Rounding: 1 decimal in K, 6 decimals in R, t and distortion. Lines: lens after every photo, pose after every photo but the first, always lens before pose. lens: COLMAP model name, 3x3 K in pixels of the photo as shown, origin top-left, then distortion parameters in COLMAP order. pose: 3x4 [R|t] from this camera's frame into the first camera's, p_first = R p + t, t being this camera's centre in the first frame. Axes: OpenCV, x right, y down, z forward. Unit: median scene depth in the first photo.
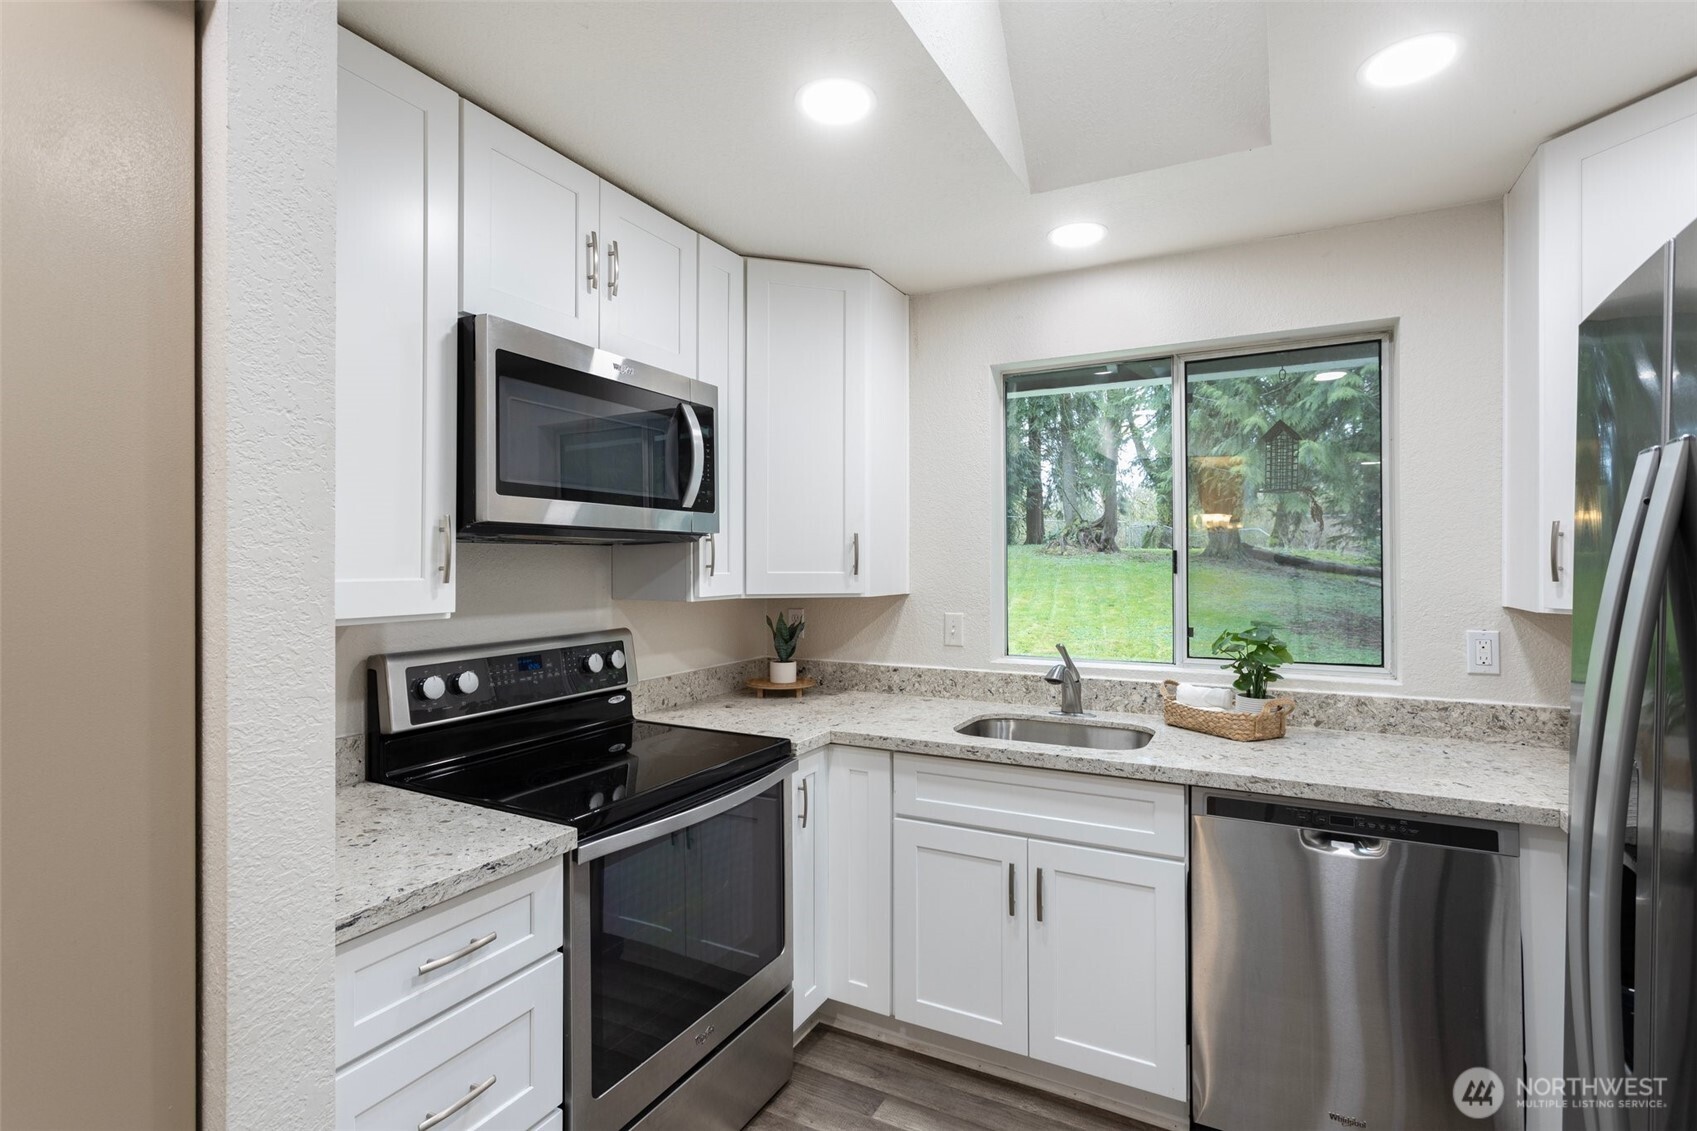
lens RADIAL K [[816.9, 0, 837.2], [0, 816.9, 561.0], [0, 0, 1]] dist [0.006592, 0.000547]
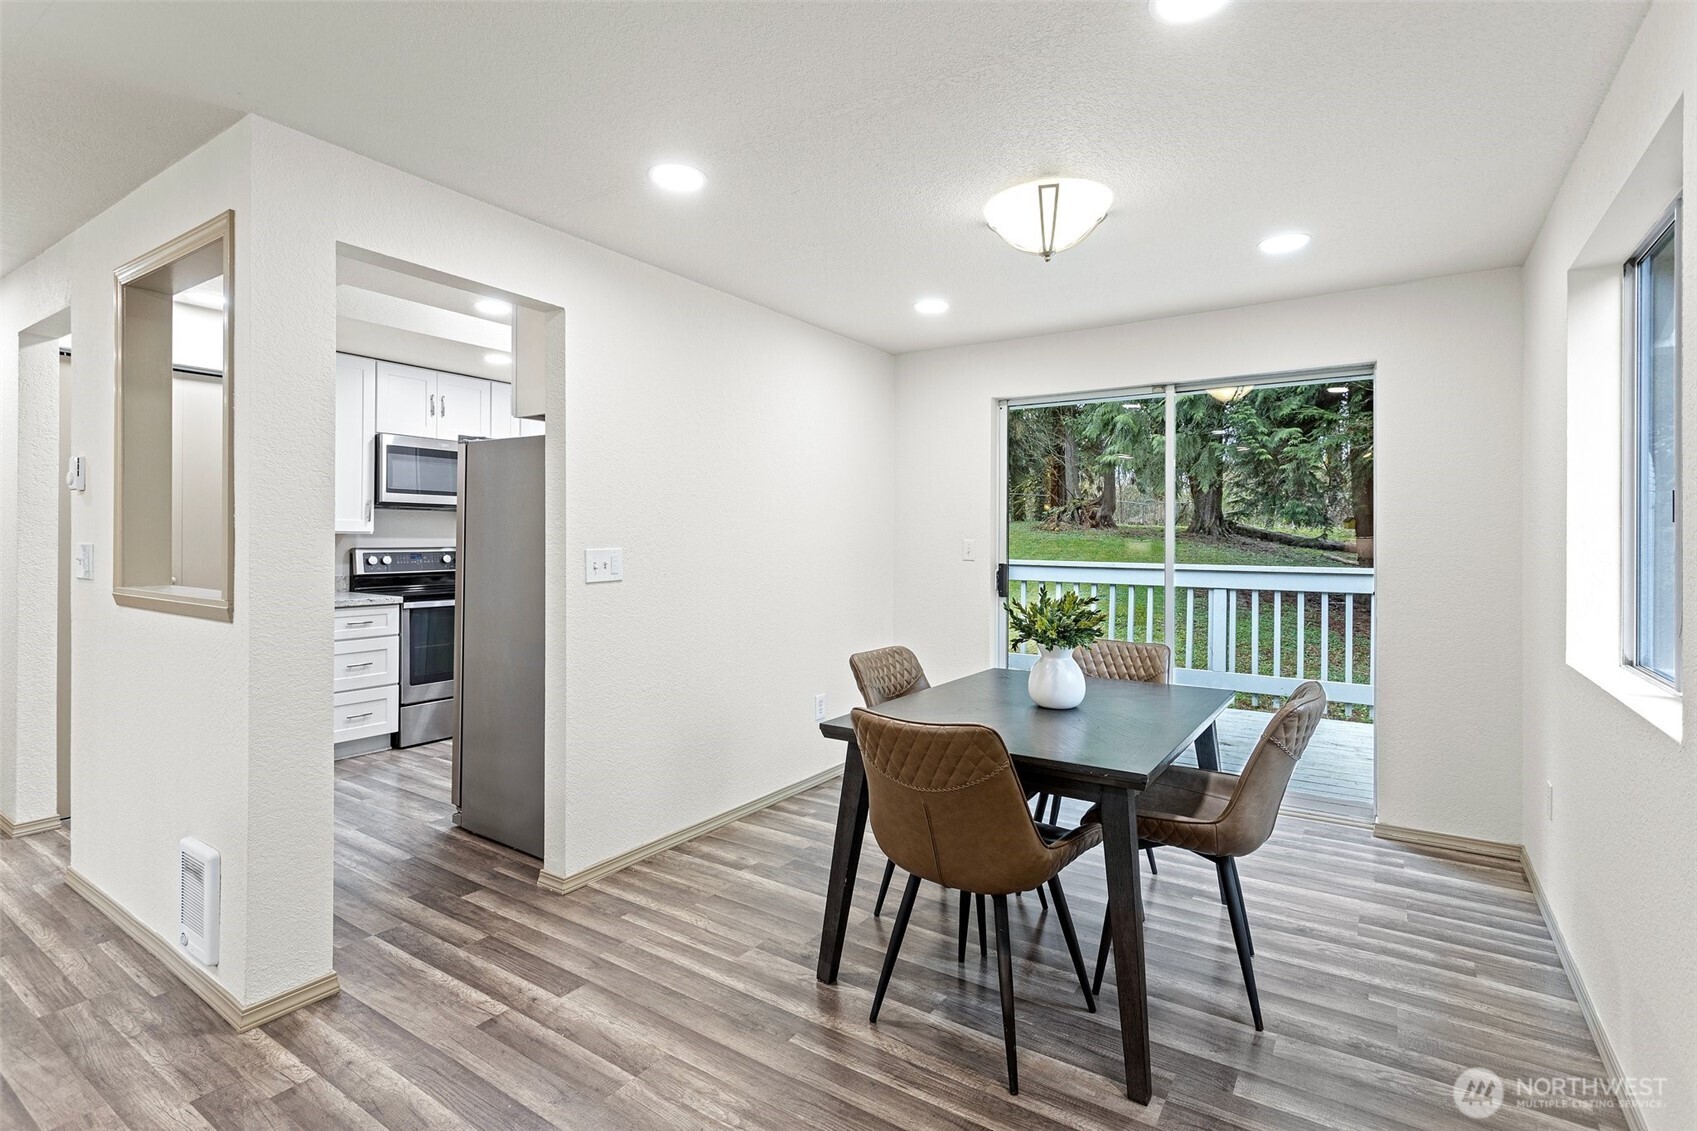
lens RADIAL K [[816.9, 0, 845.9], [0, 816.9, 541.3], [0, 0, 1]] dist [0.006592, 0.000547]
pose [[0.995795, 0.006522, -0.091382, 1.391476], [-0.006222, 0.999974, 0.003566, 0.069271], [0.091403, -0.002983, 0.995810, -1.665519]]
